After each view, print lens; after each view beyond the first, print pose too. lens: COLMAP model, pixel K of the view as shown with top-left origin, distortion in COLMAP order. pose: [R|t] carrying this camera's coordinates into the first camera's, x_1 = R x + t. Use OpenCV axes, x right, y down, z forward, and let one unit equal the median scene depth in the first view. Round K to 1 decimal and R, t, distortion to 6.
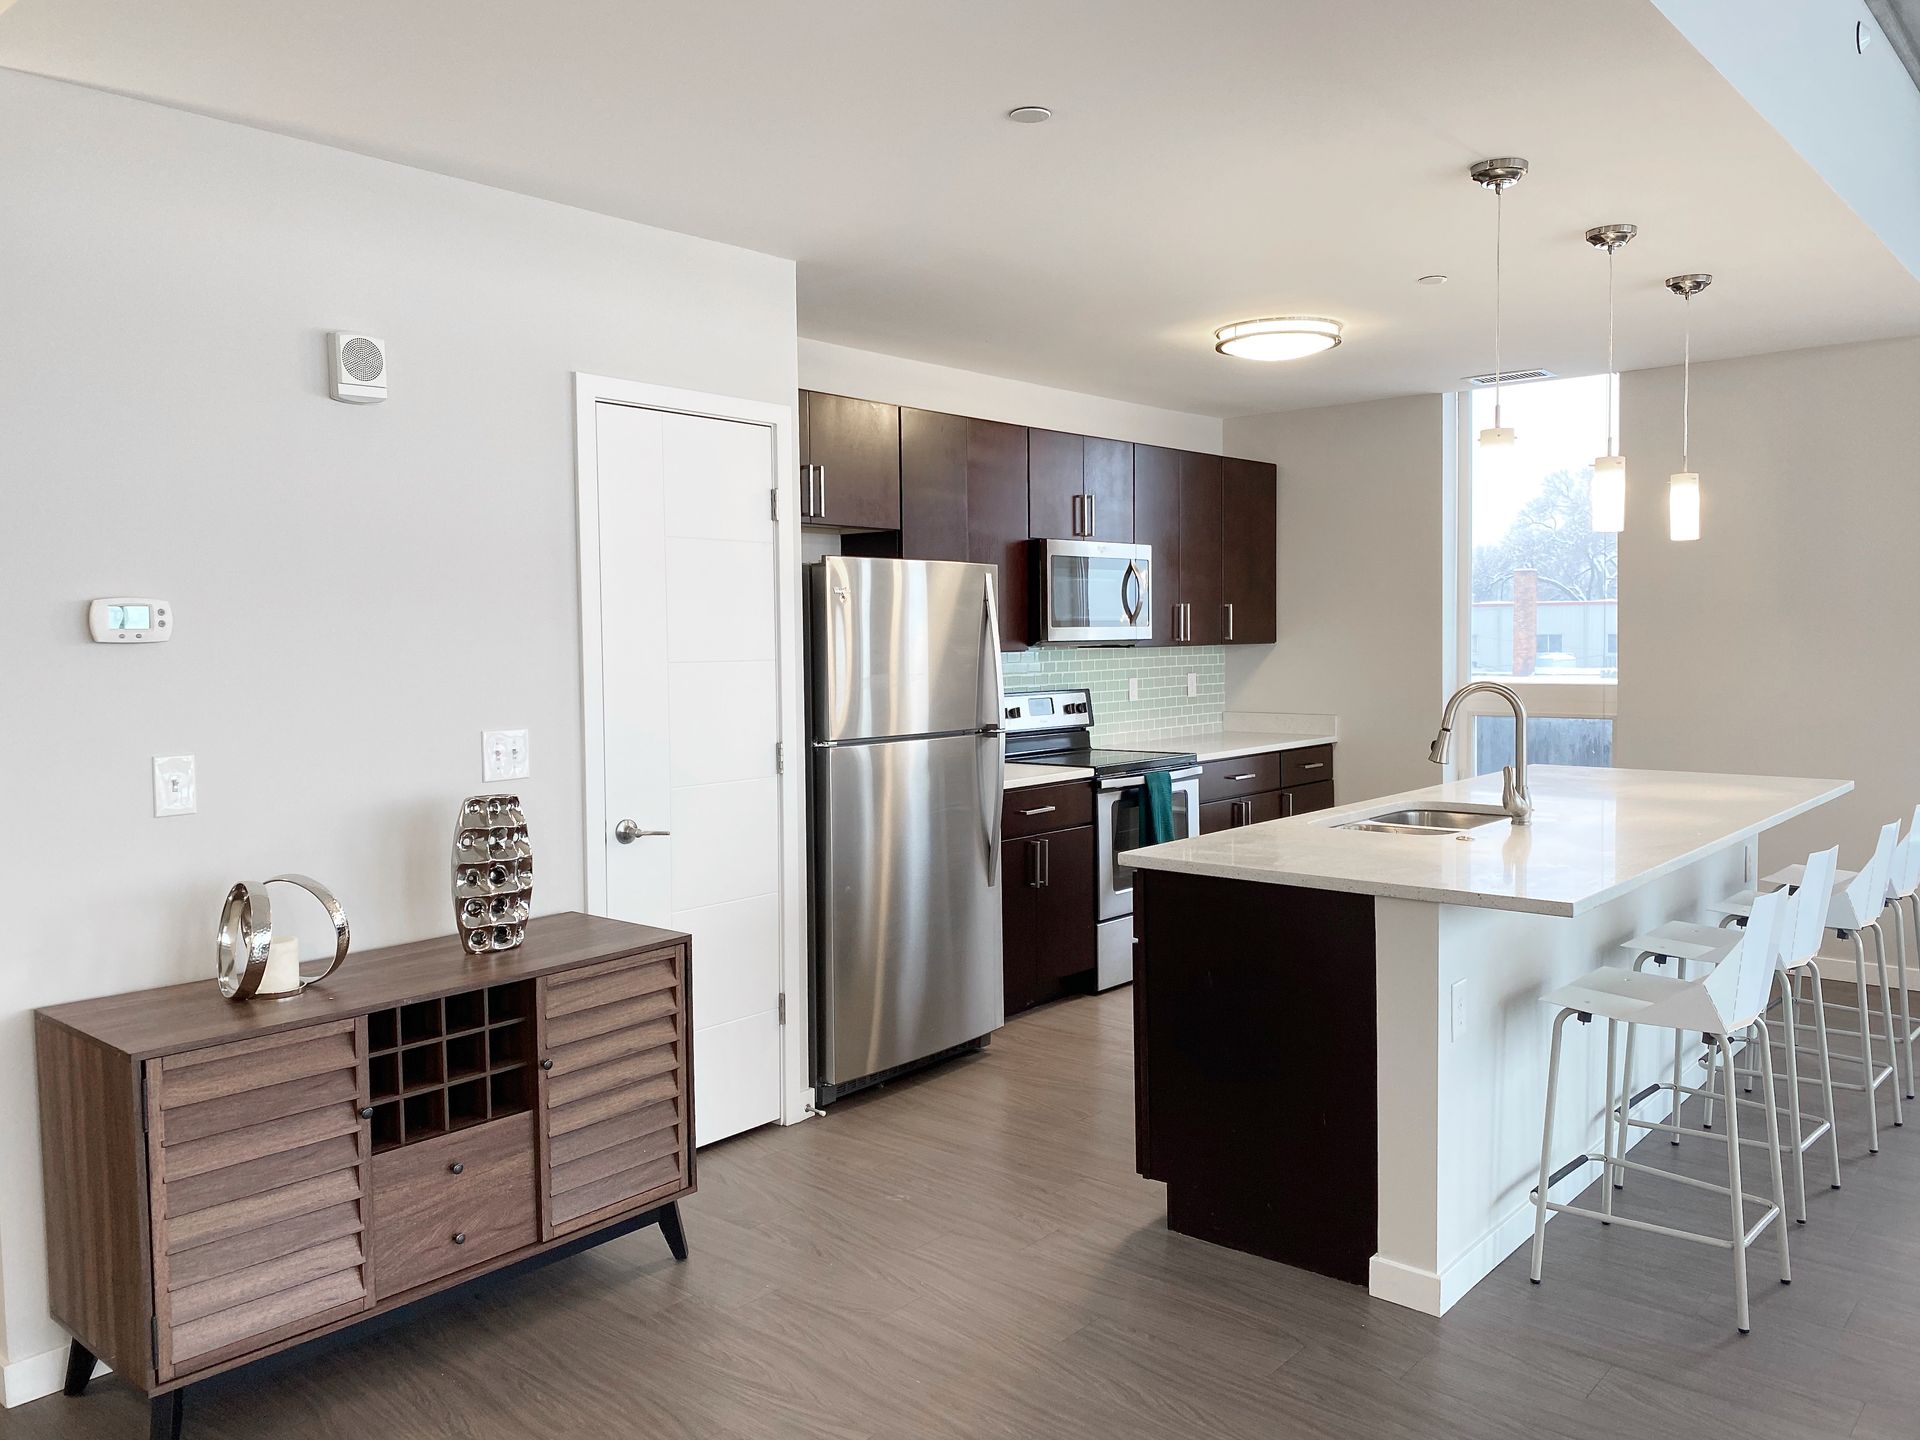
lens RADIAL K [[1459.6, 0, 956.4], [0, 1459.6, 719.5], [0, 0, 1]] dist [-0.006435, -0.005577]
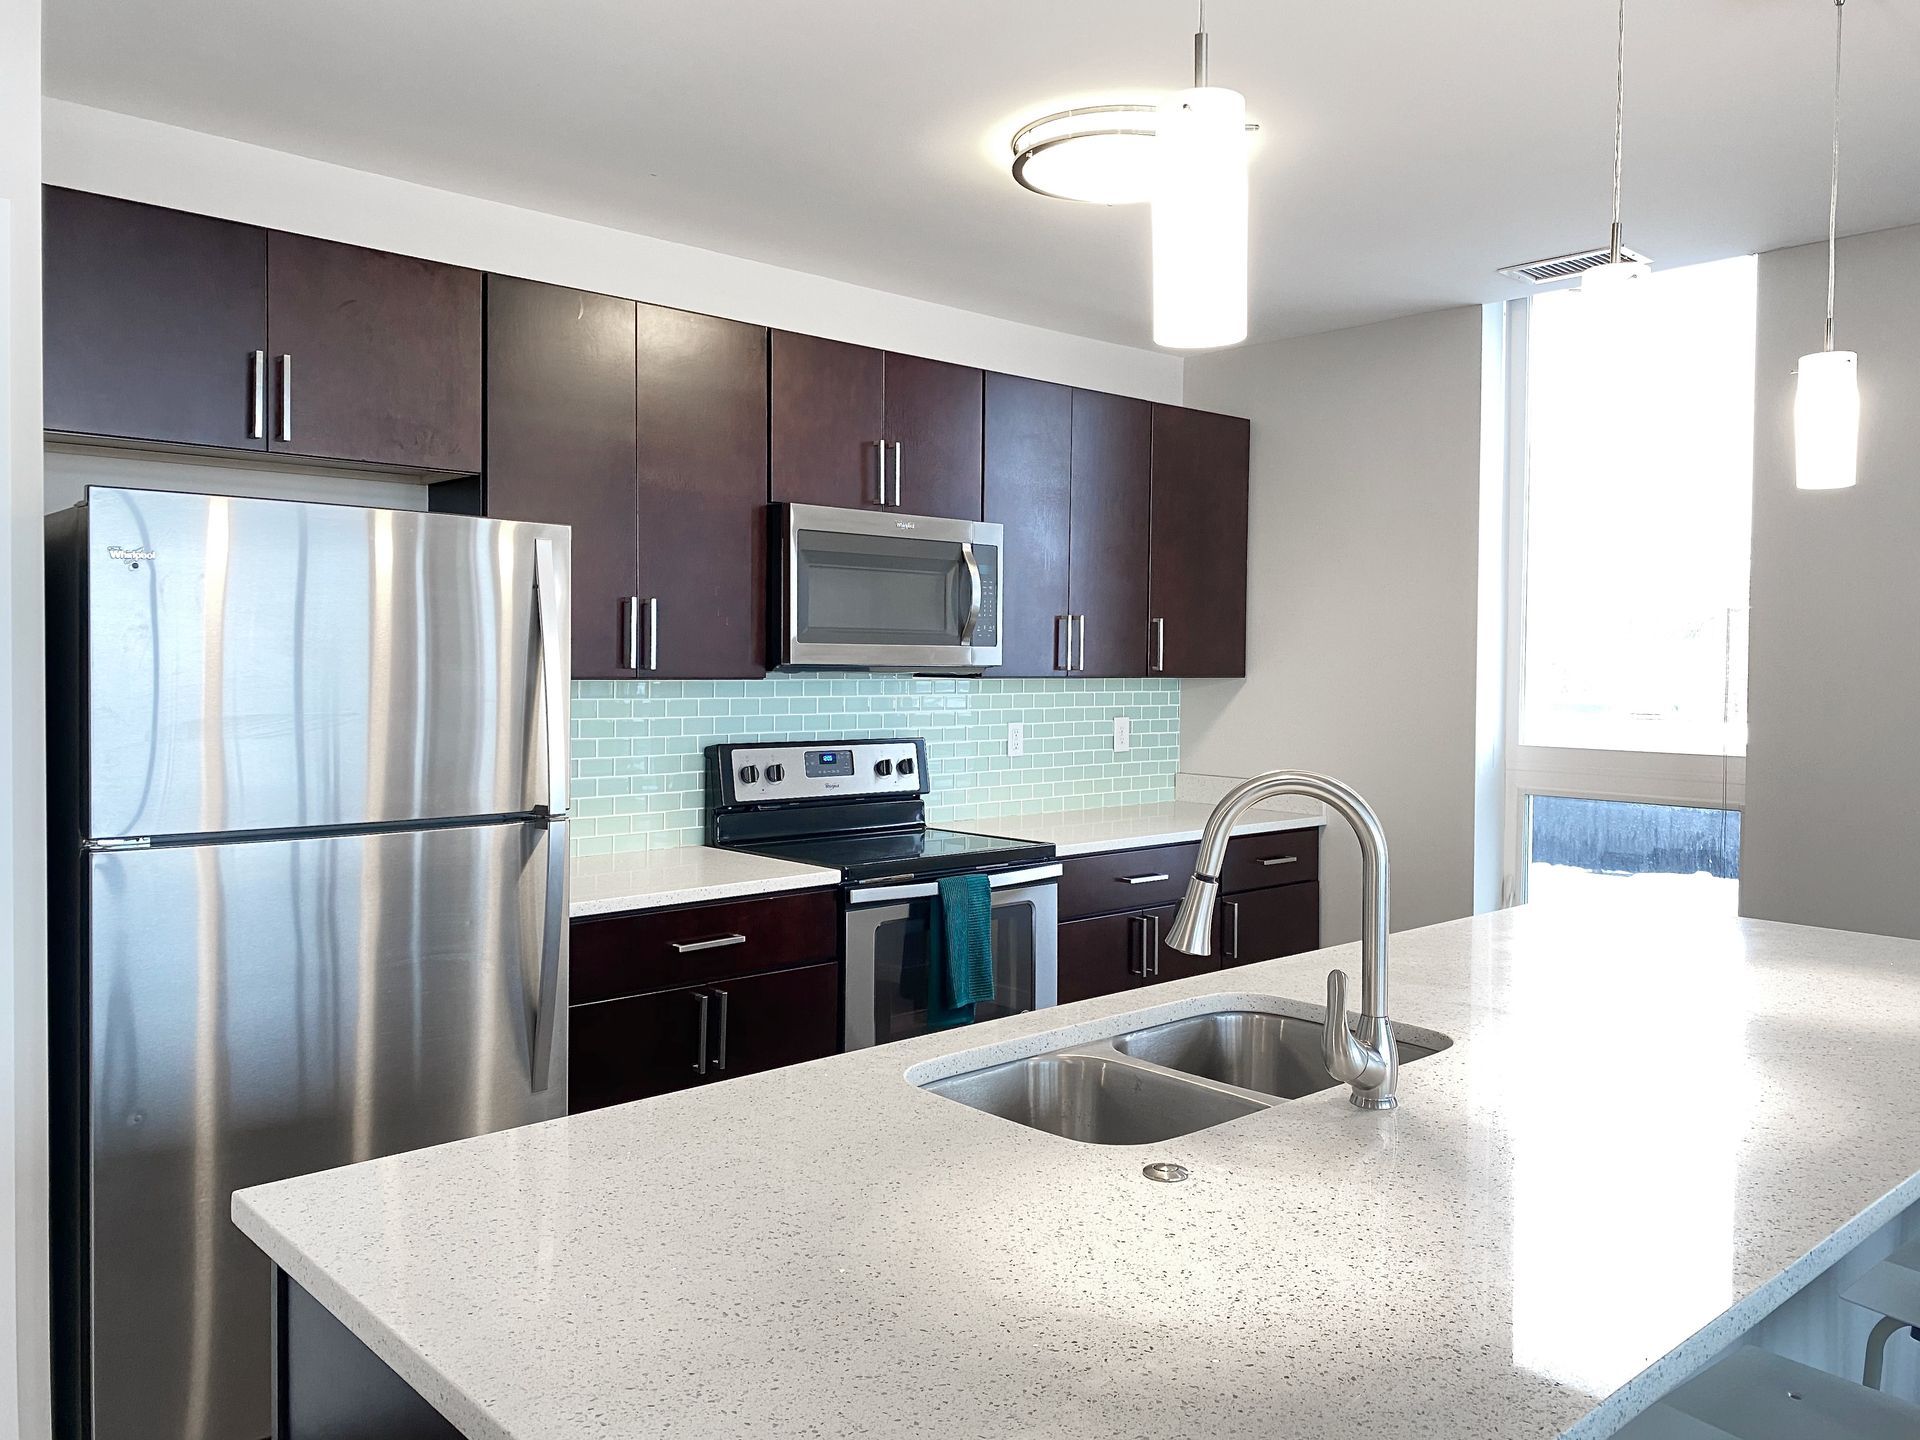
lens RADIAL K [[1488.4, 0, 968.0], [0, 1488.4, 710.2], [0, 0, 1]] dist [0.011114, 0.002942]
pose [[0.994244, 0.025852, -0.103974, 0.186419], [-0.028462, 0.999314, -0.023698, -0.018622], [0.103290, 0.026521, 0.994298, 0.327279]]
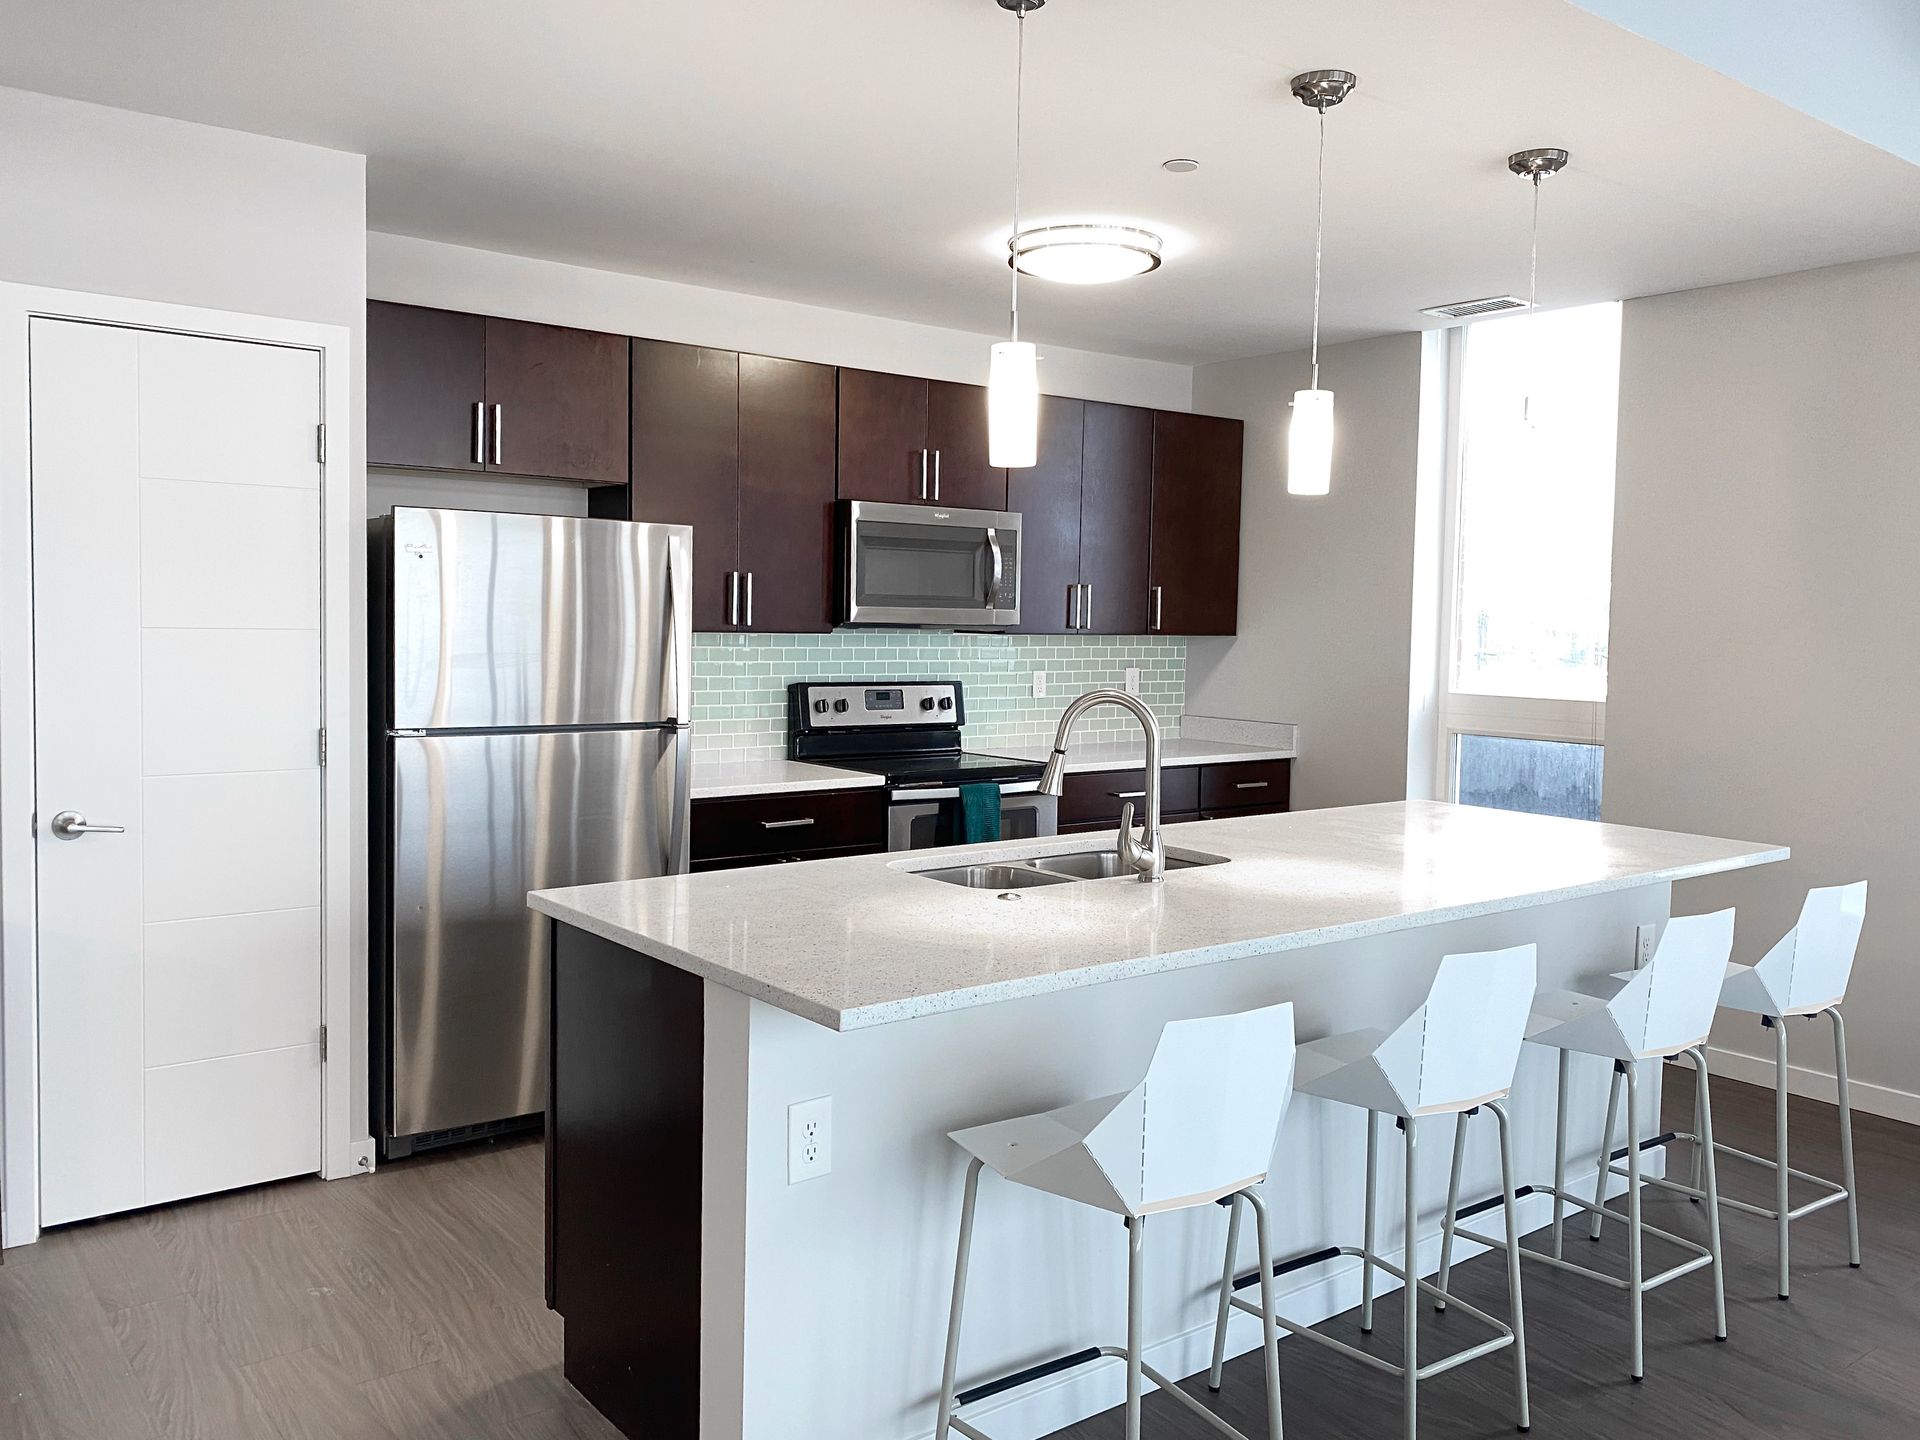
lens RADIAL K [[1531.4, 0, 951.4], [0, 1531.4, 718.2], [0, 0, 1]] dist [0.004873, 0.003533]
pose [[0.981893, 0.042726, -0.184554, 0.256978], [-0.041153, 0.999077, 0.012347, -0.010592], [0.184911, -0.004528, 0.982745, 0.124520]]
